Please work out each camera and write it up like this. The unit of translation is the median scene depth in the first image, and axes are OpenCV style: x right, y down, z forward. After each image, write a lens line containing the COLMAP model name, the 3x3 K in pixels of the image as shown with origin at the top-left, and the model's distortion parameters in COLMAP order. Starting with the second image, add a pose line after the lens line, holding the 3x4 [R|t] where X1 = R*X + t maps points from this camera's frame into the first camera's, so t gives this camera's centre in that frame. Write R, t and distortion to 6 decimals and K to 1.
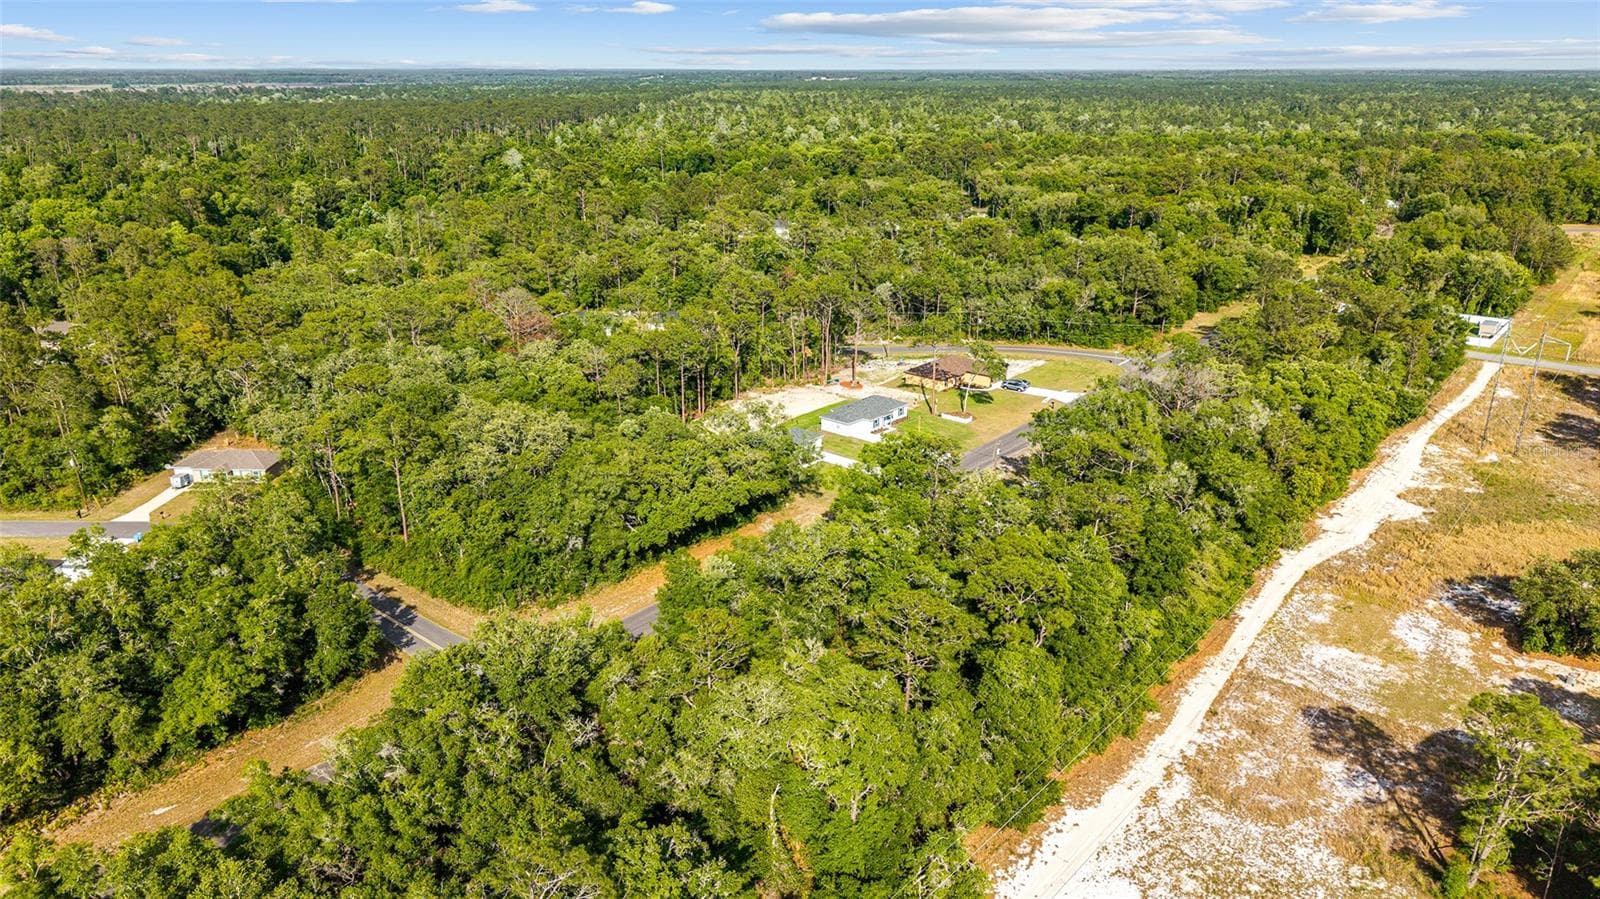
lens RADIAL K [[1062.7, 0, 791.2], [0, 1062.7, 460.2], [0, 0, 1]] dist [0.042467, -0.060593]
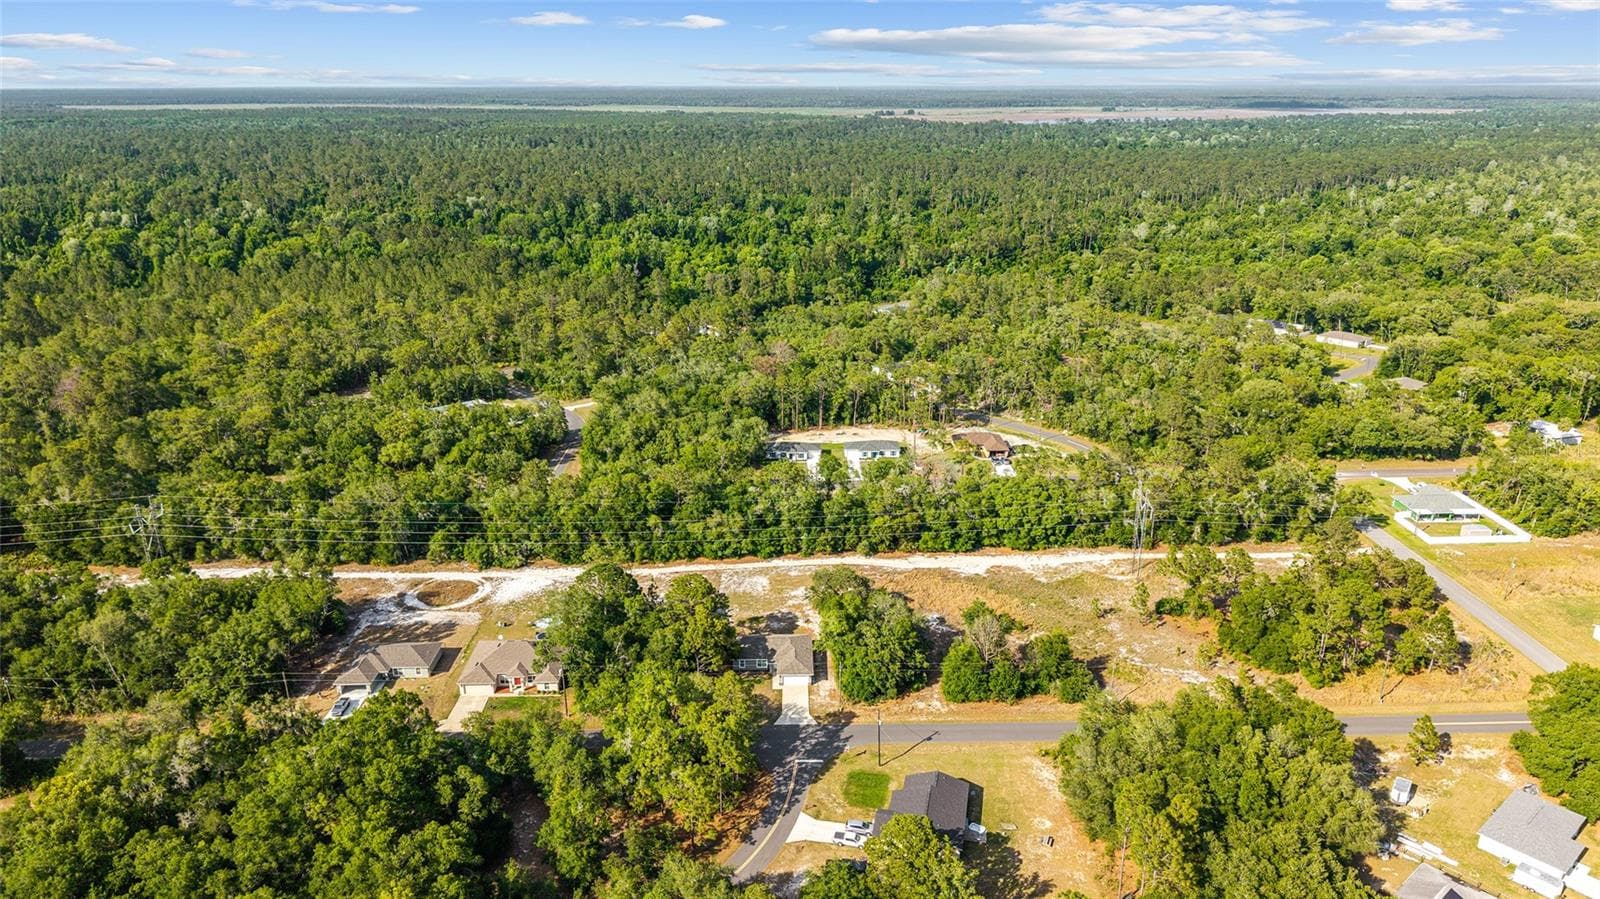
lens RADIAL K [[1062.7, 0, 791.2], [0, 1062.7, 460.2], [0, 0, 1]] dist [0.042467, -0.060593]
pose [[0.667949, 0.247468, -0.701858, 1.068468], [-0.251475, 0.962673, 0.100102, -0.148424], [0.700431, 0.109637, 0.705249, -0.257182]]
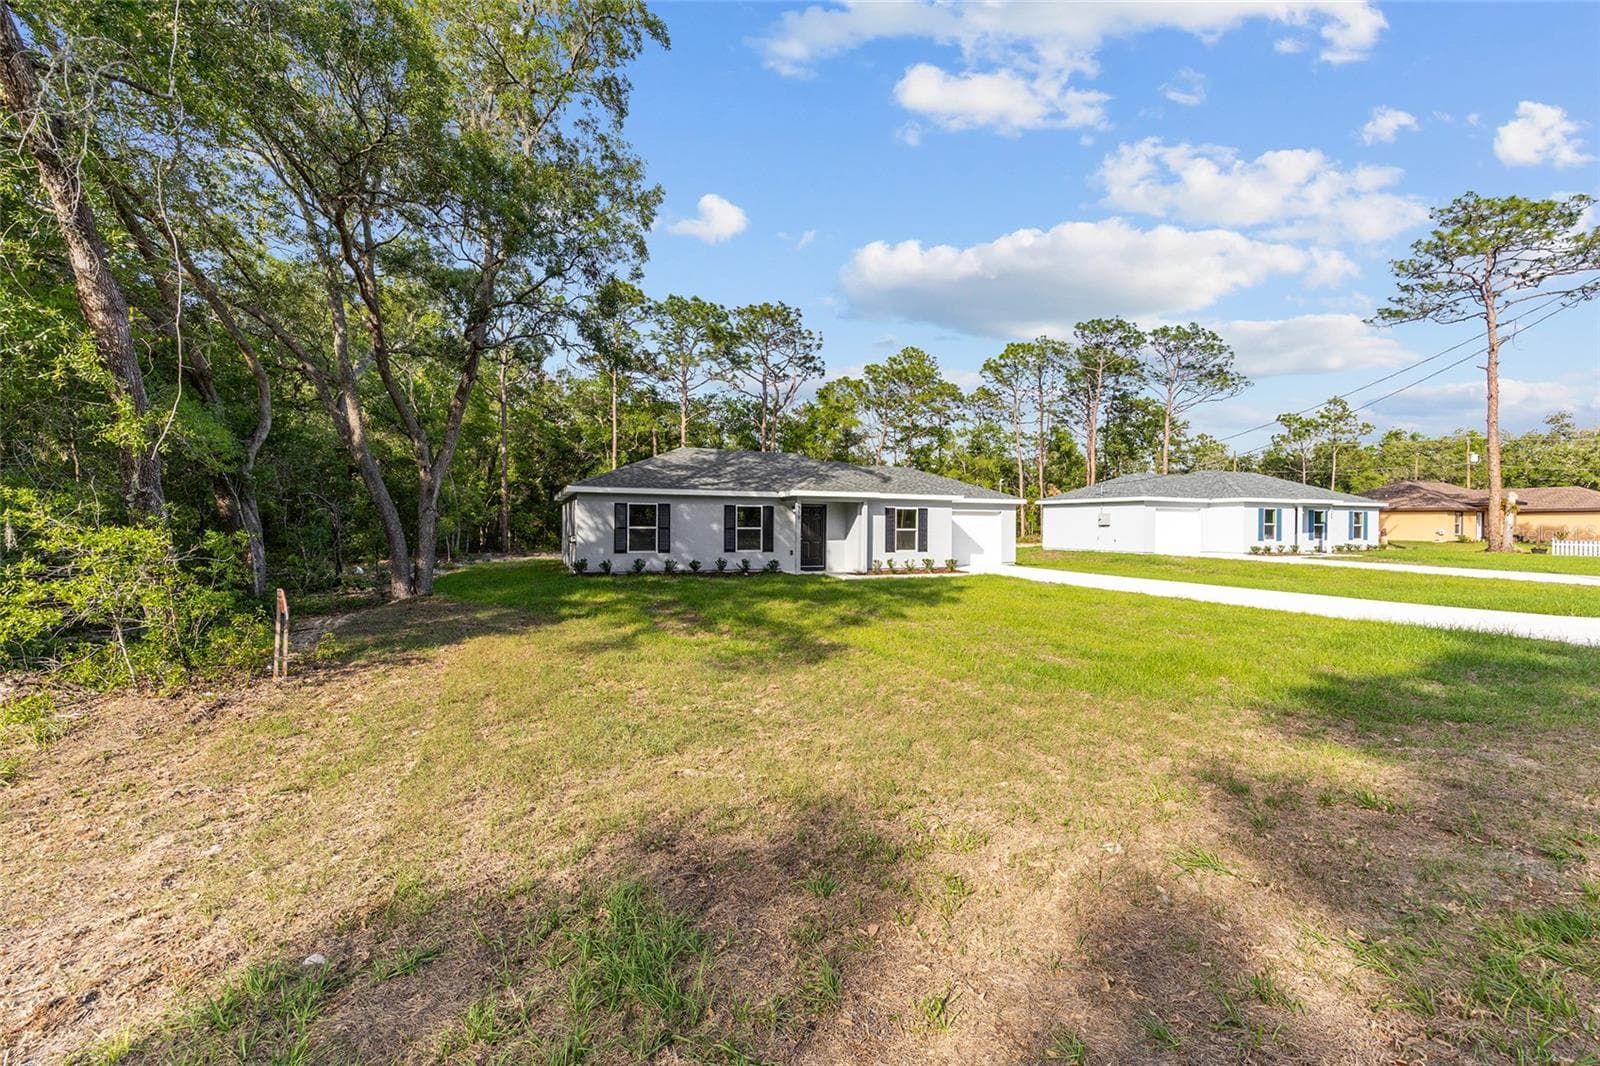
lens RADIAL K [[650.7, 0, 796.9], [0, 650.7, 533.9], [0, 0, 1]] dist [0.002762, 0.000336]
pose [[0.906071, 0.009770, -0.423014, 0.038193], [-0.147506, 0.944312, -0.294138, 0.026777], [0.396583, 0.328907, 0.857054, 0.728632]]
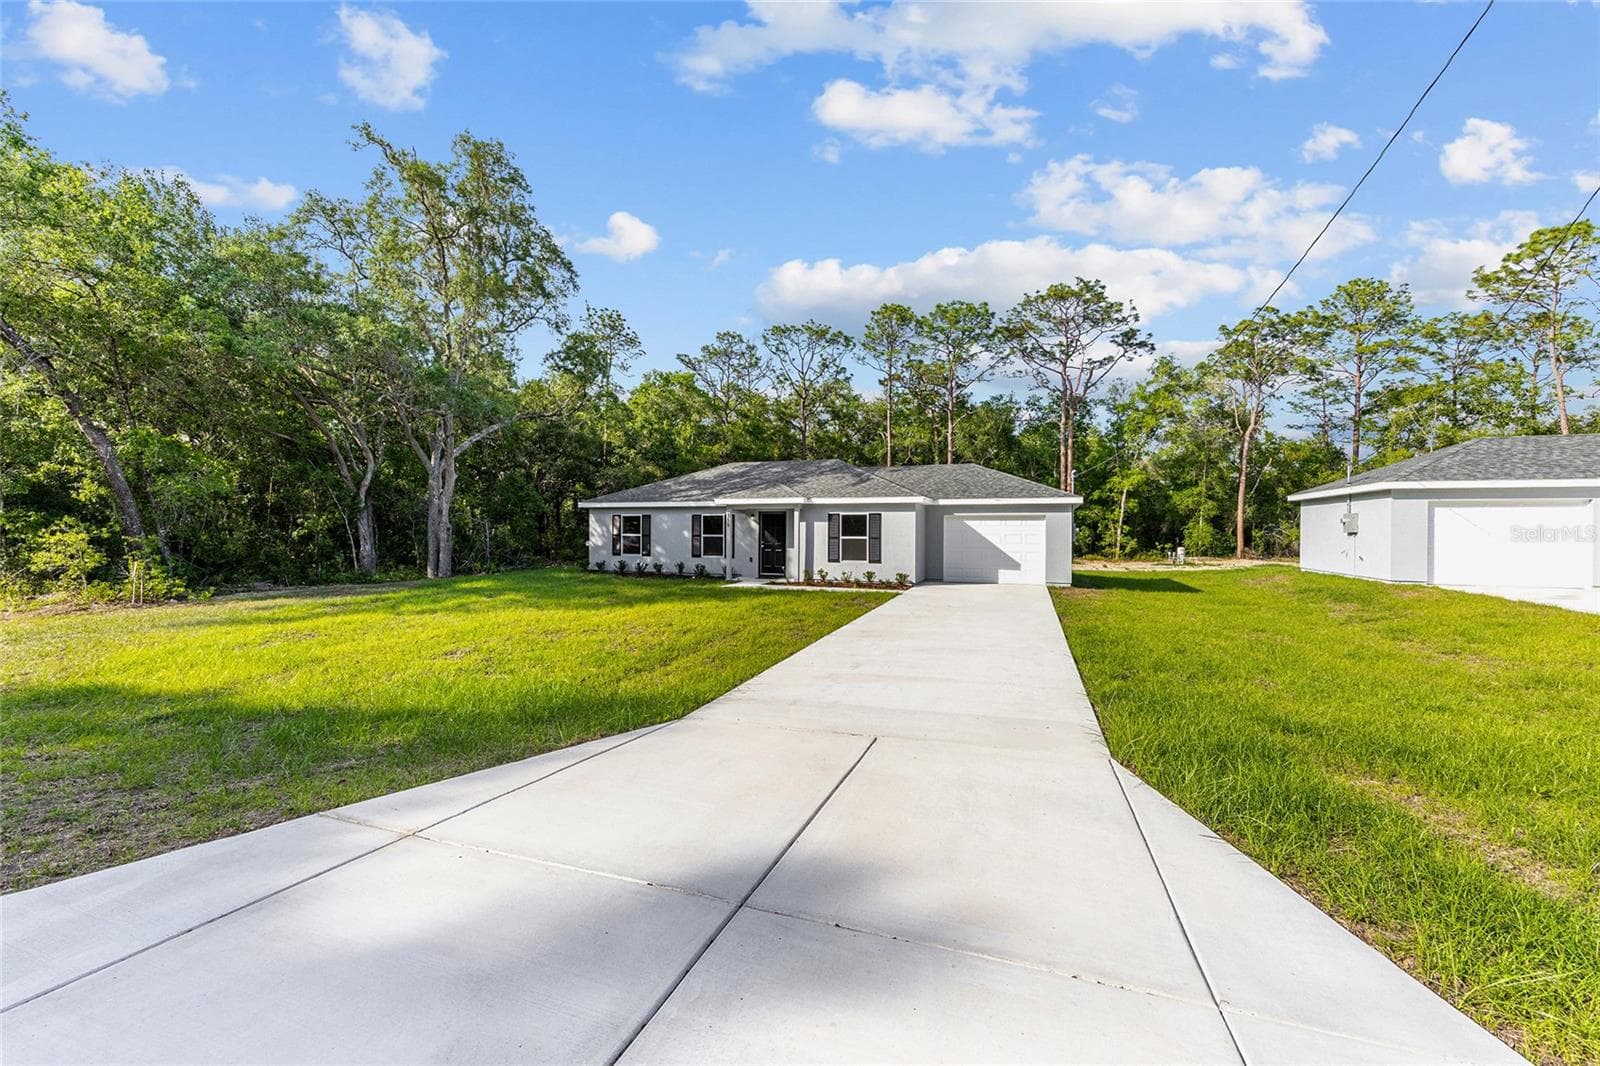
lens RADIAL K [[627.9, 0, 802.2], [0, 627.9, 545.4], [0, 0, 1]] dist [0.000209, -0.000036]
pose [[0.361349, 0.020669, -0.932201, 0.089210], [-0.319437, 0.942000, -0.102937, 0.005994], [0.876006, 0.334975, 0.346994, 0.786213]]
